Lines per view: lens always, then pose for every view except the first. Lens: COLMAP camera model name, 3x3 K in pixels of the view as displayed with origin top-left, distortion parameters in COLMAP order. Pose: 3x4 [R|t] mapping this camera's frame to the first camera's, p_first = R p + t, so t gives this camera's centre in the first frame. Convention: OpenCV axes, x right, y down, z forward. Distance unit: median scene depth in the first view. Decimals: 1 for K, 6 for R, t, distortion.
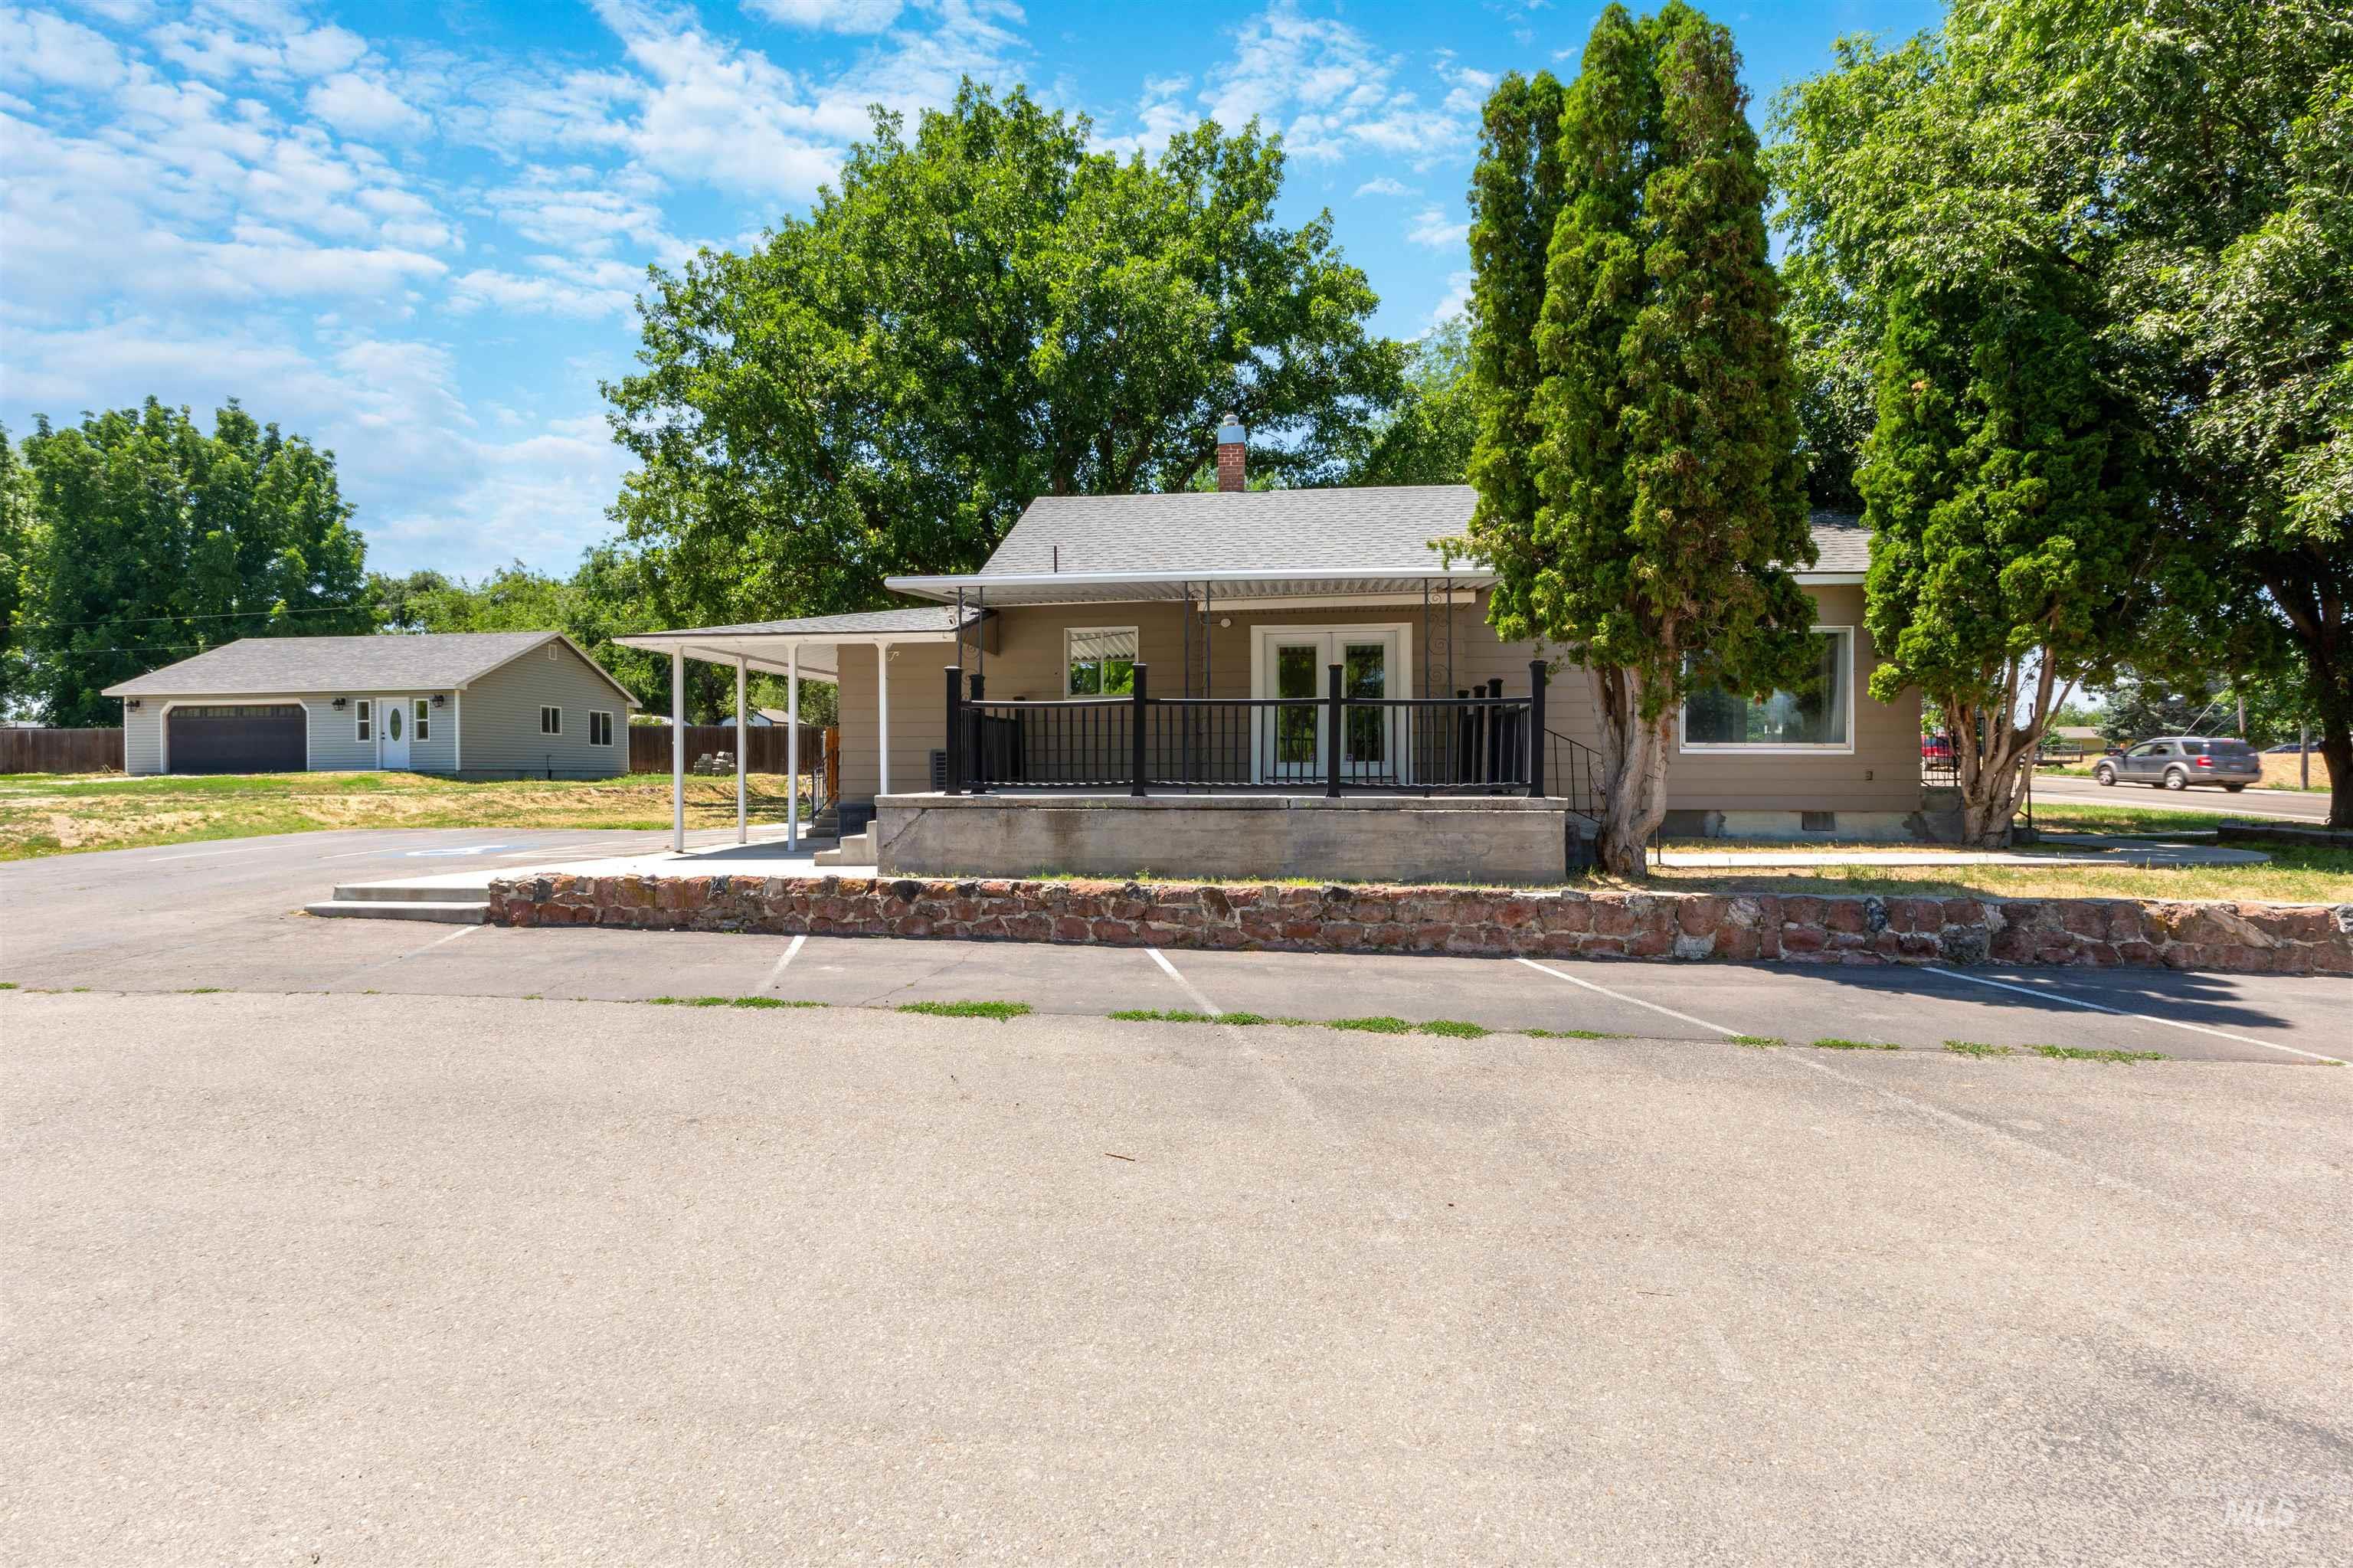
lens RADIAL K [[1076.2, 0, 1199.9], [0, 1076.2, 777.3], [0, 0, 1]] dist [-0.015340, 0.009291]
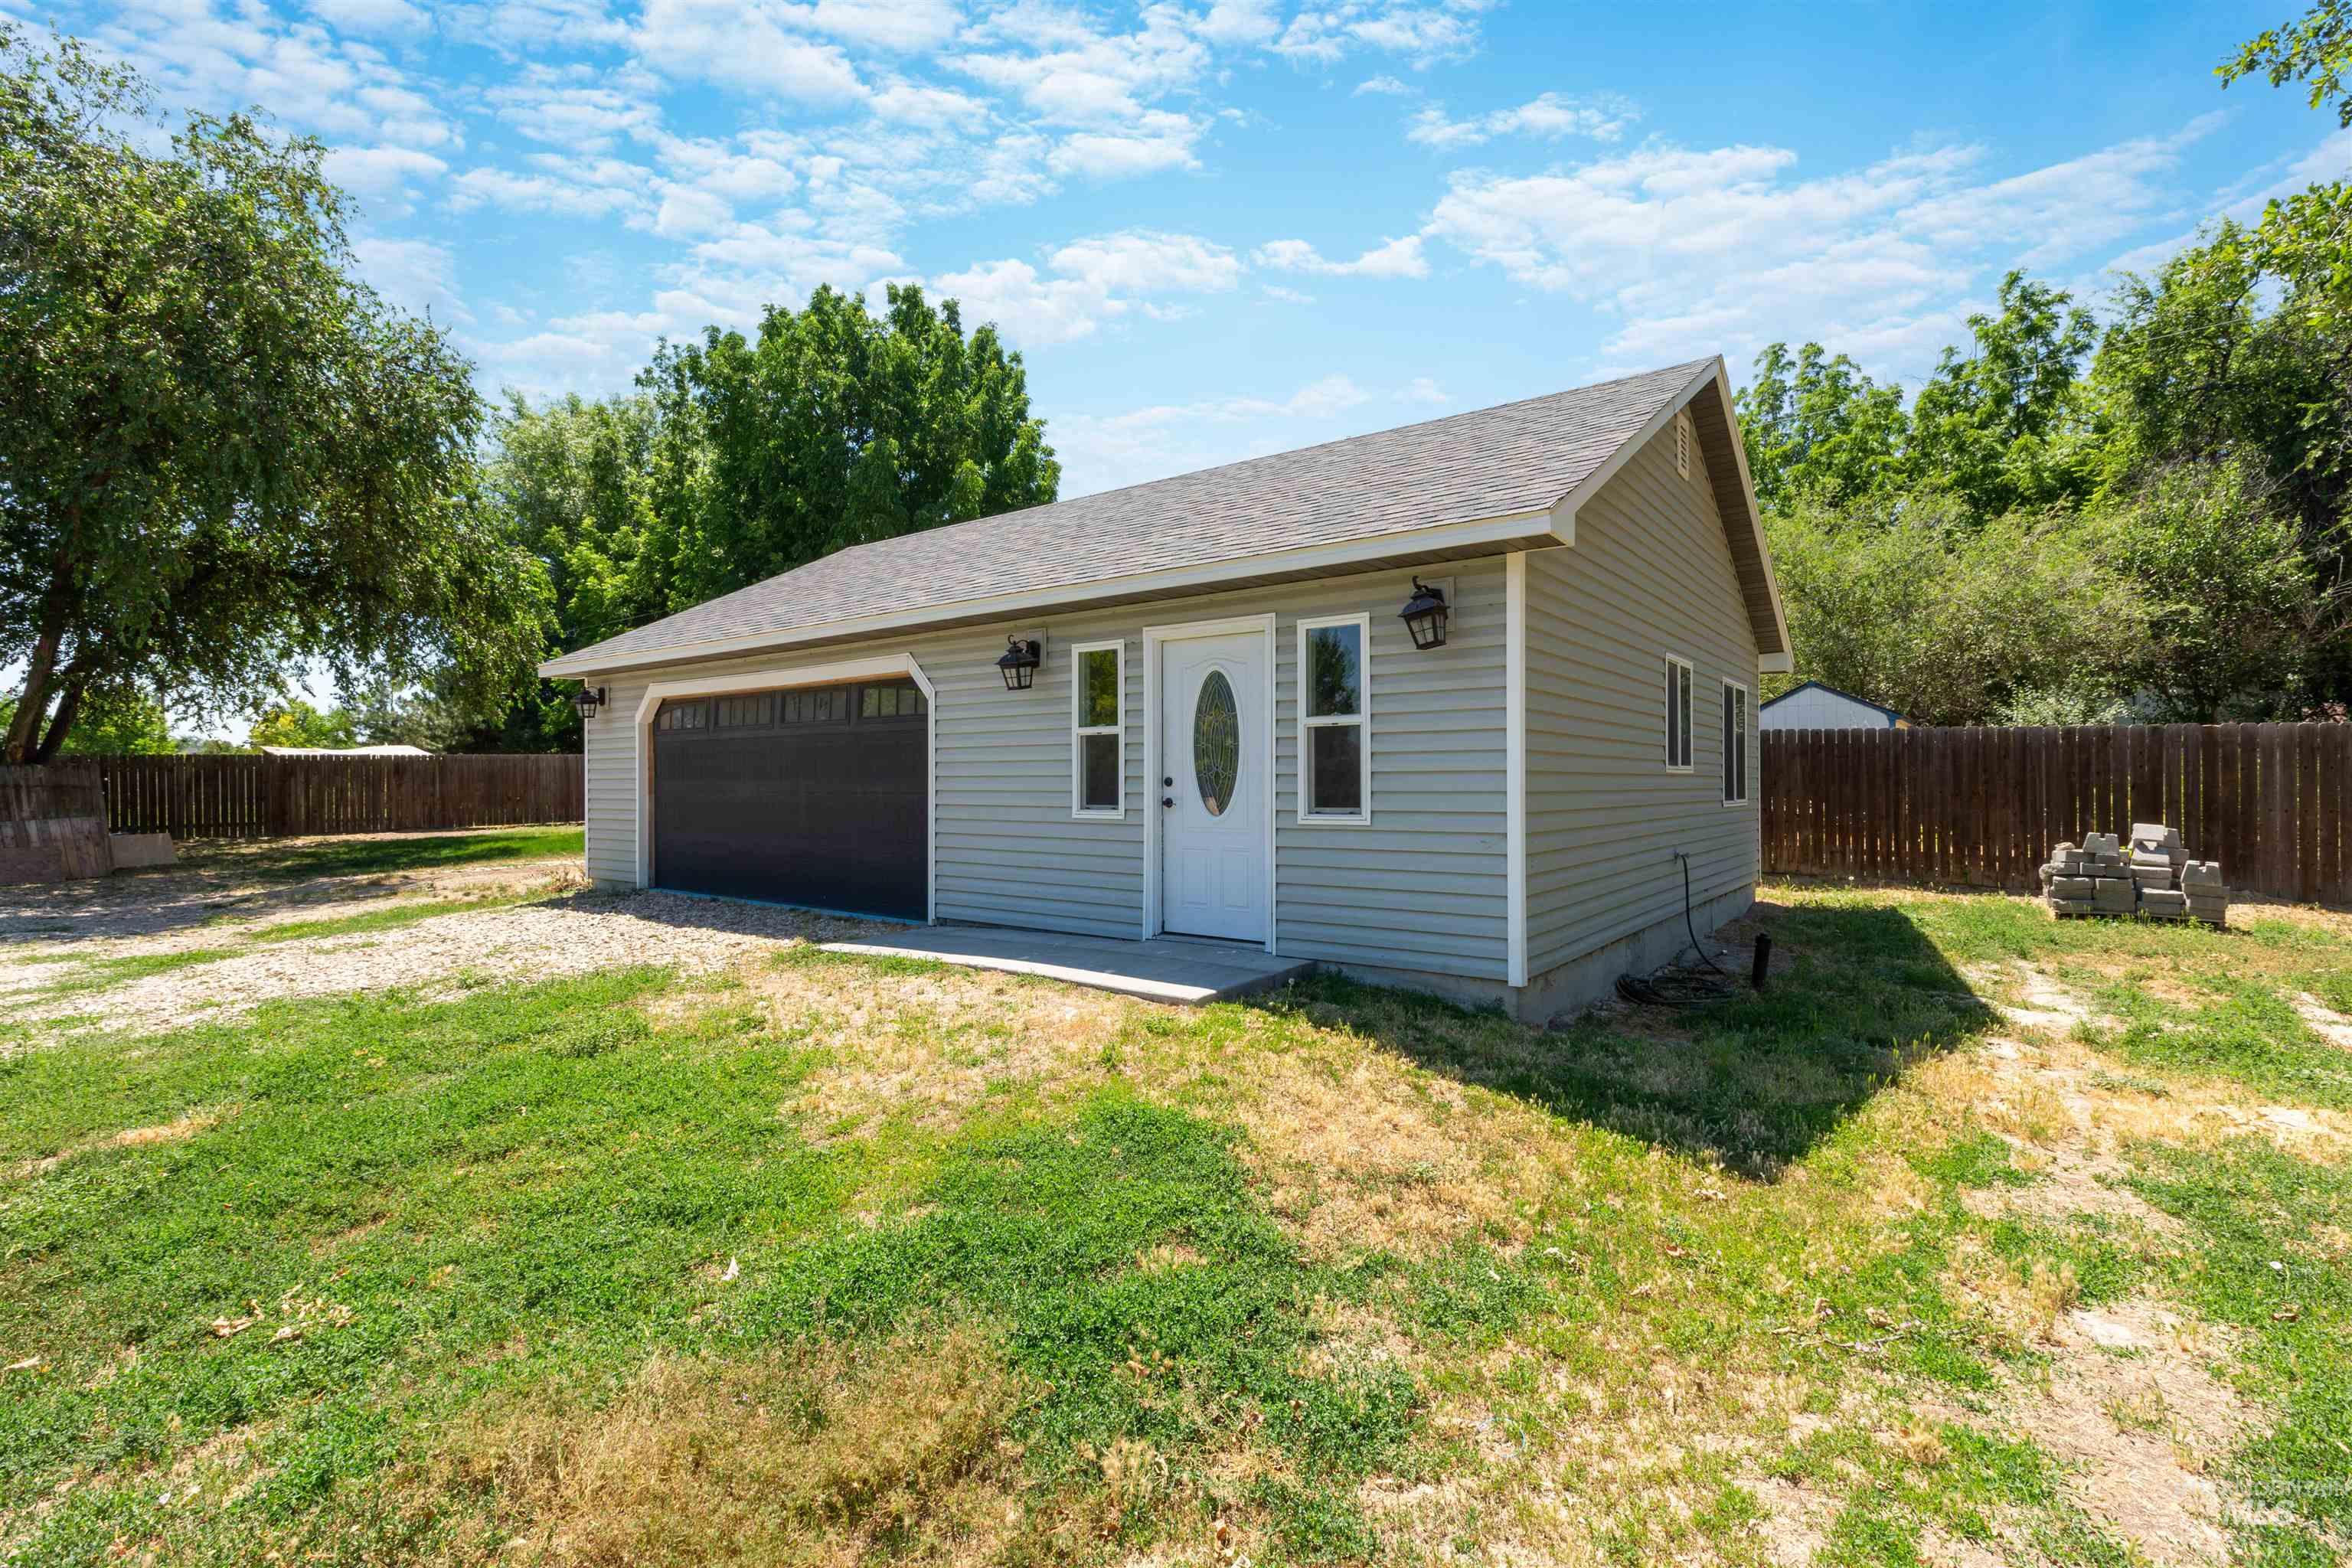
lens RADIAL K [[1075.7, 0, 1199.4], [0, 1075.7, 777.3], [0, 0, 1]] dist [-0.015340, 0.009291]
pose [[0.866784, 0.001770, -0.498681, -0.622087], [0.001747, 0.999977, 0.006585, -0.042274], [0.498681, -0.006579, 0.866760, 0.776730]]
